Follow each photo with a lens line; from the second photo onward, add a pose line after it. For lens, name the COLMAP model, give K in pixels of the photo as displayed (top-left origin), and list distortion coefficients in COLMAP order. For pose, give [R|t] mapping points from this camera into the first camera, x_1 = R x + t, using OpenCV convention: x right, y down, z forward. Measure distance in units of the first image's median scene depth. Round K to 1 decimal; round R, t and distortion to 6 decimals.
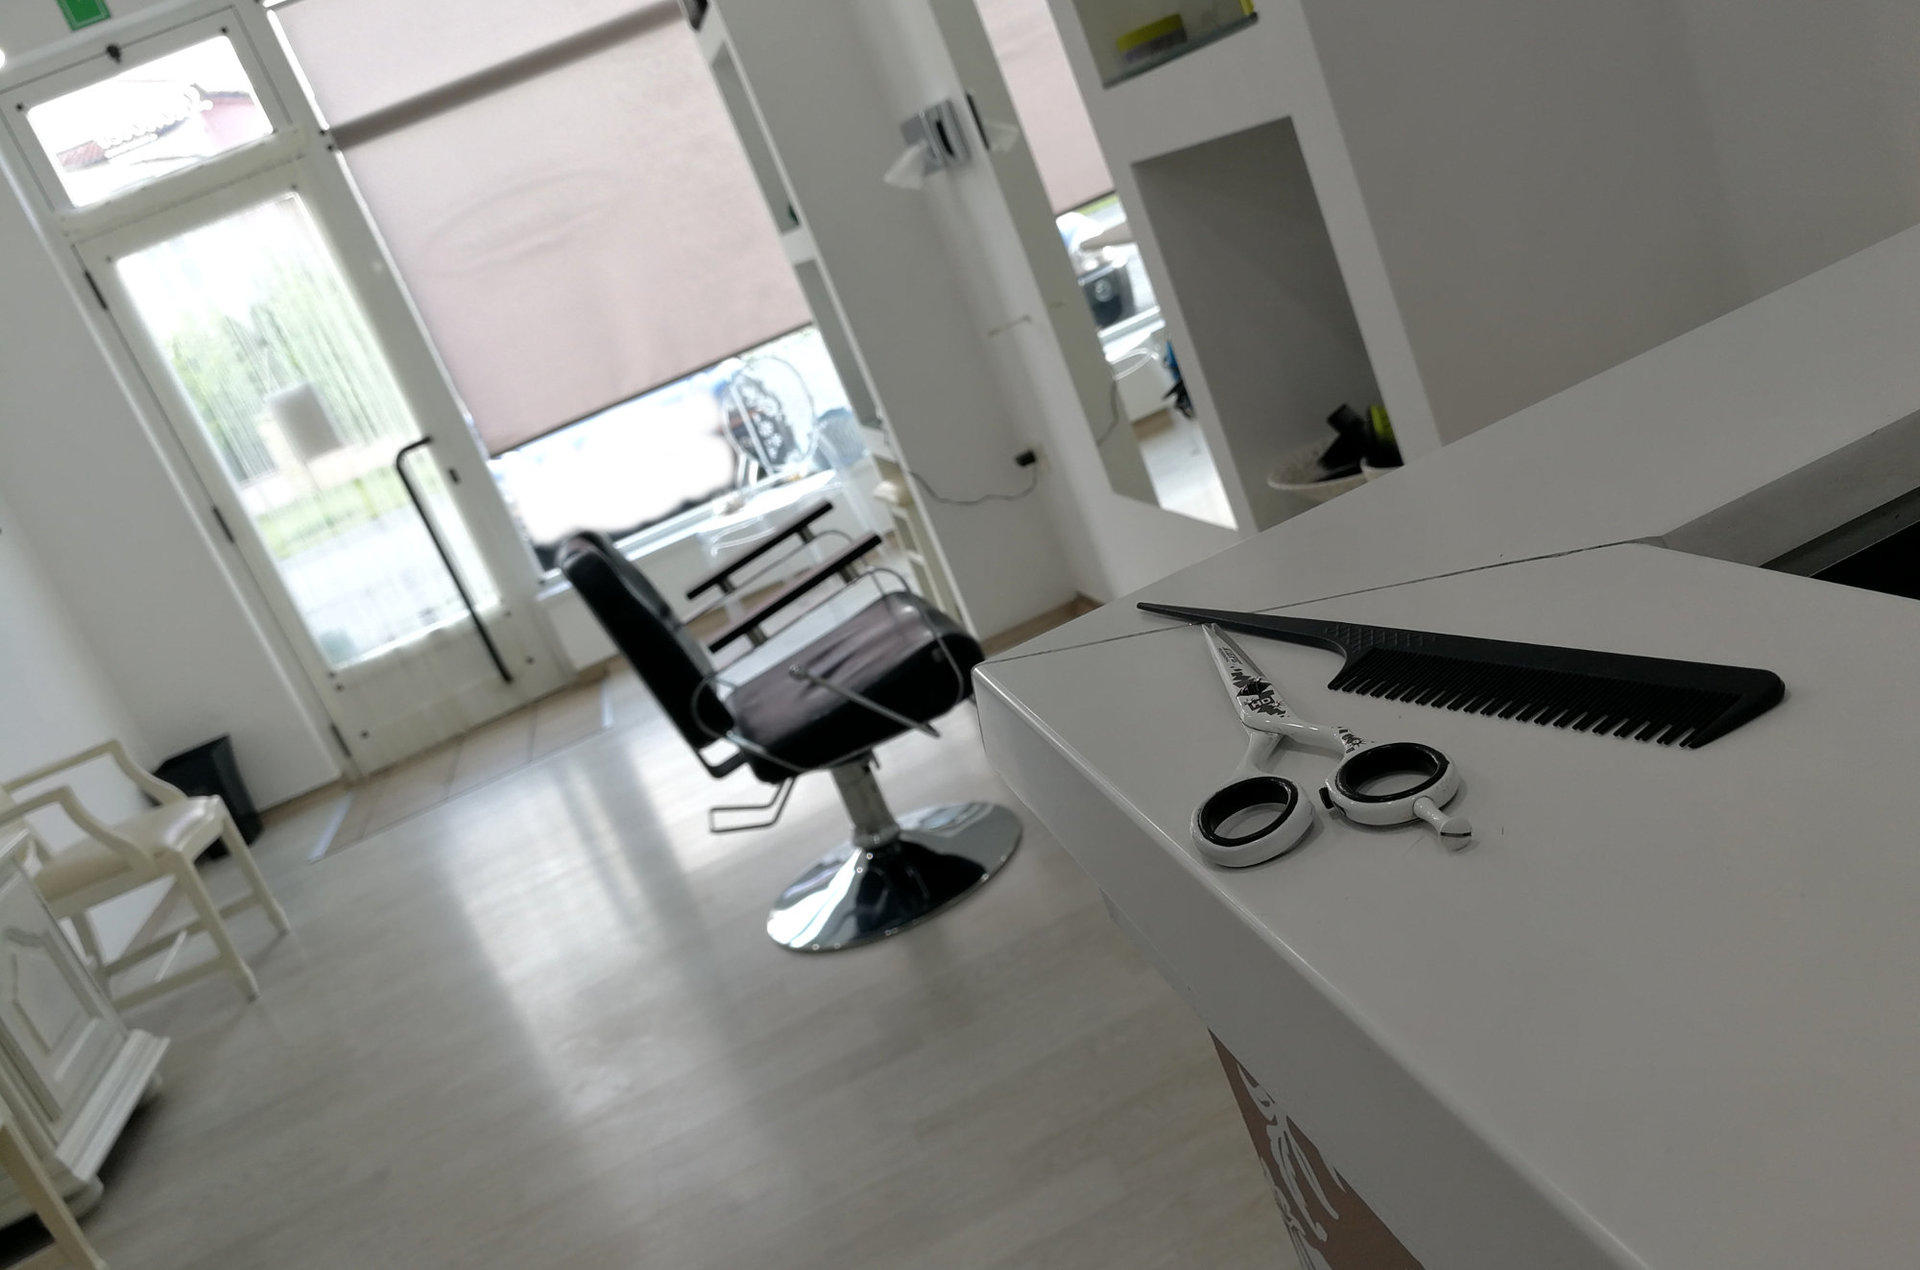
lens RADIAL K [[1551.9, 0, 960.0], [0, 1551.9, 635.0], [0, 0, 1]] dist [0.007085, -0.004176]
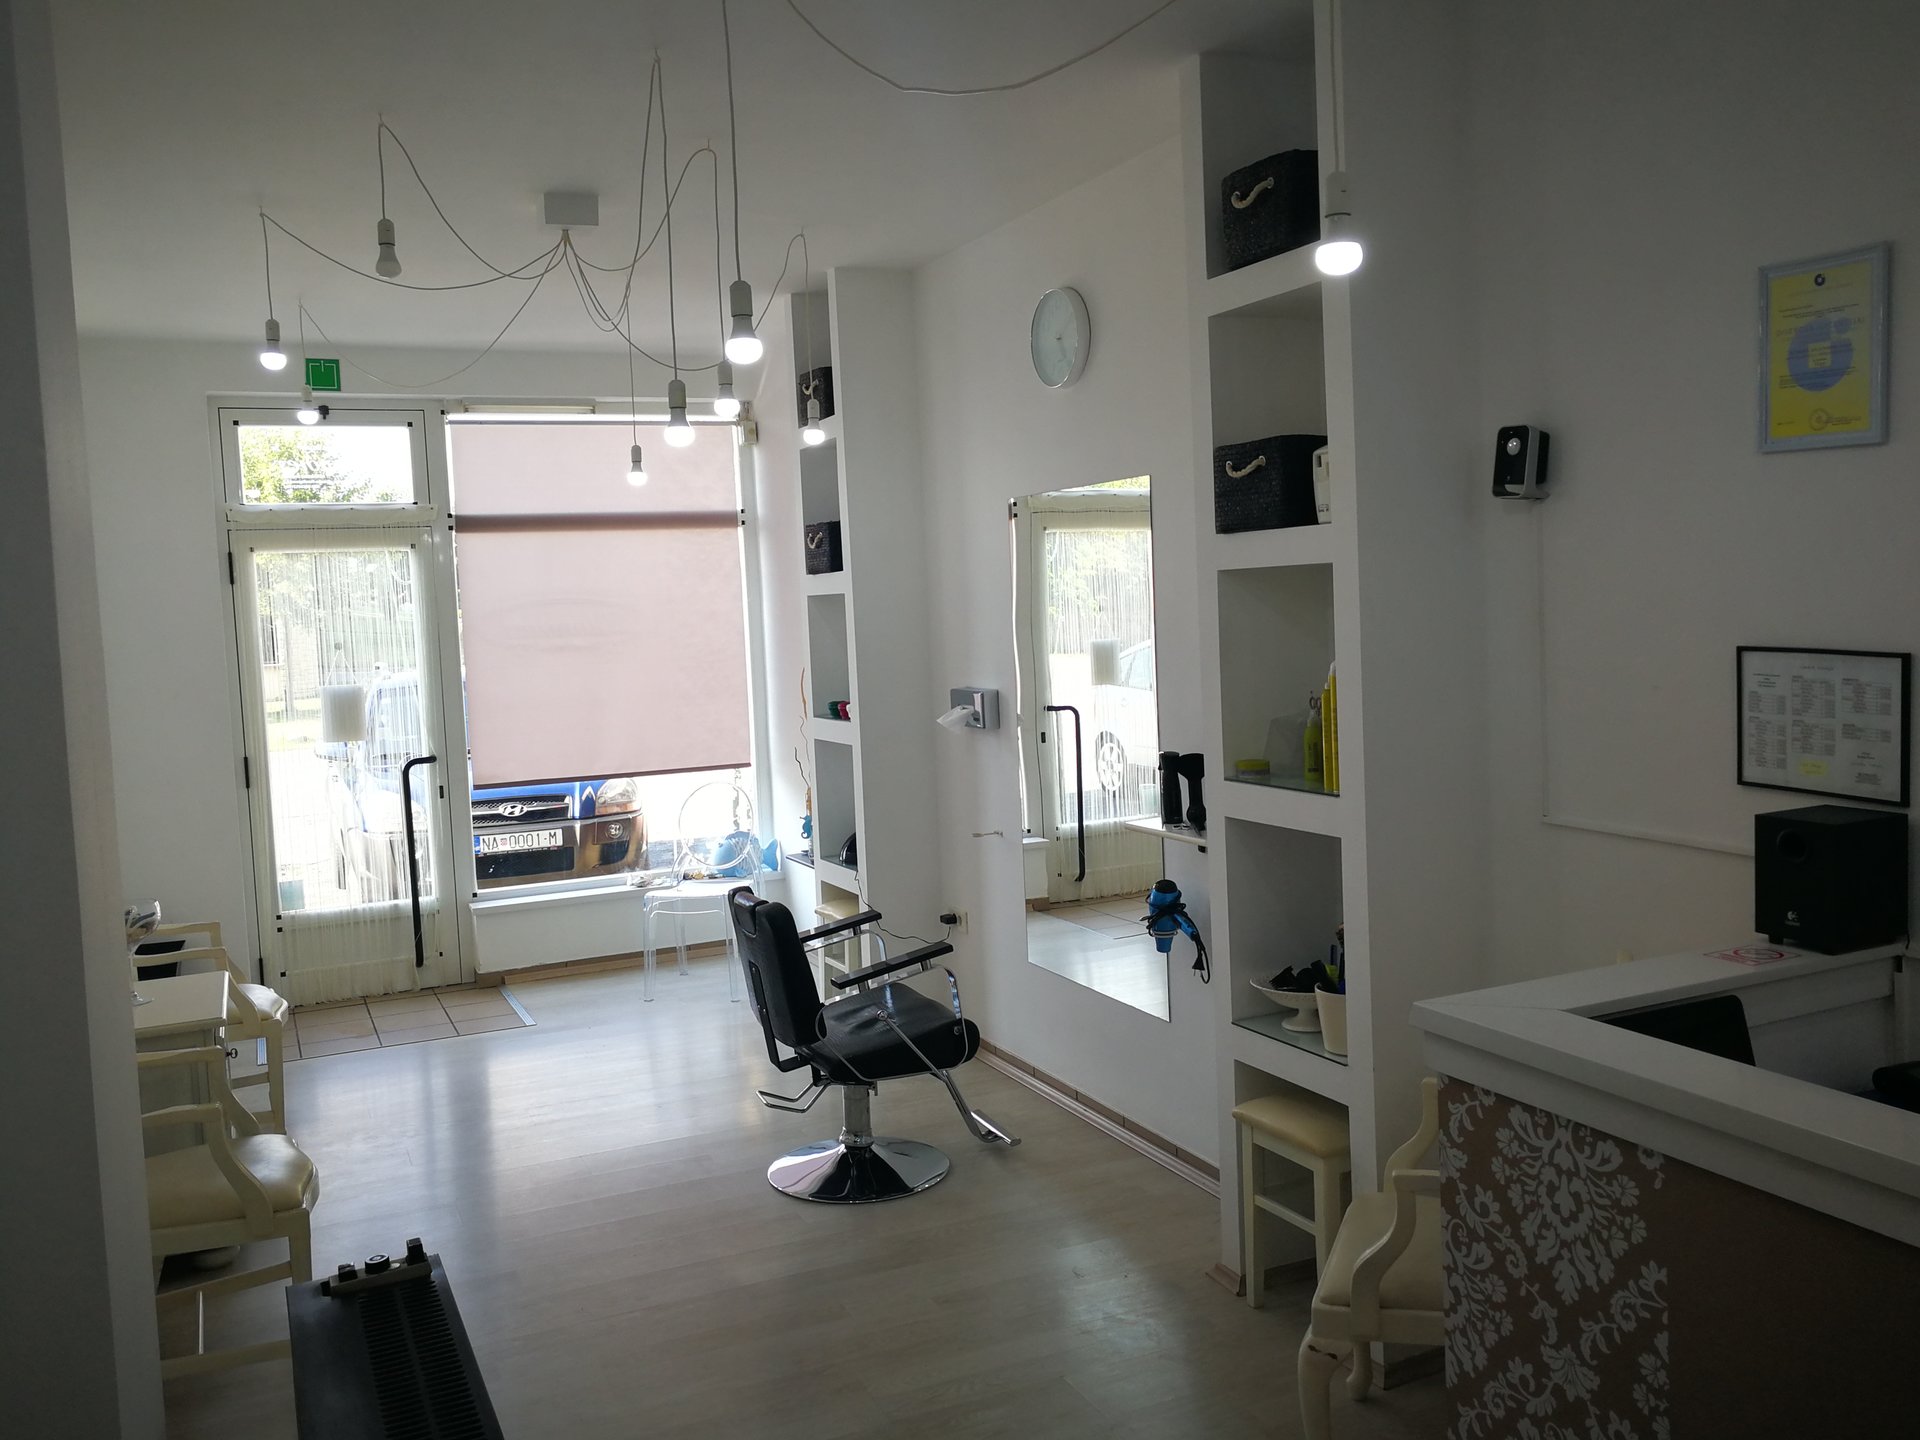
lens RADIAL K [[1510.1, 0, 960.0], [0, 1510.1, 720.0], [0, 0, 1]] dist [-0.012303, -0.004950]
pose [[0.926063, 0.316178, 0.206008, -0.225874], [-0.255345, 0.926962, -0.274845, 0.075204], [-0.277862, 0.201920, 0.939160, -0.277219]]
